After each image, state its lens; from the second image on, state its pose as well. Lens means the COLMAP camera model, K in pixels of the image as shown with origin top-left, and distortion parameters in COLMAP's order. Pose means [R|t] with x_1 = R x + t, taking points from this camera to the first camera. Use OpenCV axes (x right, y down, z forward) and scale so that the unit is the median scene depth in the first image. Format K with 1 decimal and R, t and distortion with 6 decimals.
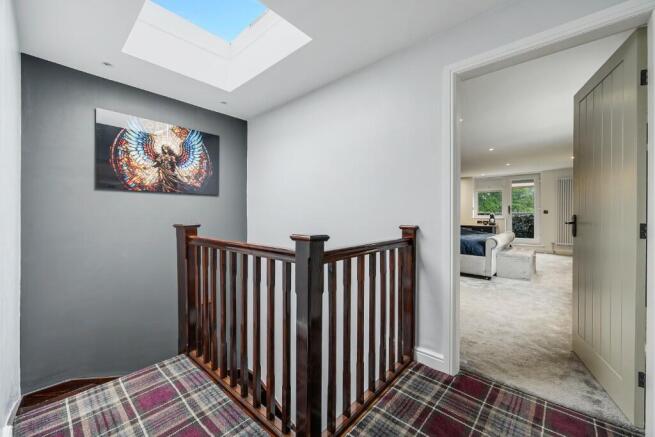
lens RADIAL K [[257.6, 0, 326.9], [0, 257.6, 215.7], [0, 0, 1]] dist [-0.000482, -0.000322]
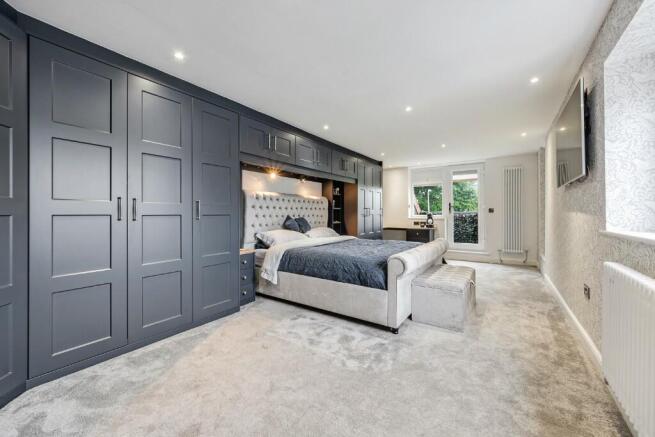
lens RADIAL K [[257.6, 0, 326.9], [0, 257.6, 215.7], [0, 0, 1]] dist [-0.000482, -0.000322]
pose [[0.991522, -0.006335, 0.129783, 0.229662], [0.006555, 0.999978, -0.001268, -0.000388], [-0.129772, 0.002107, 0.991542, 0.261308]]
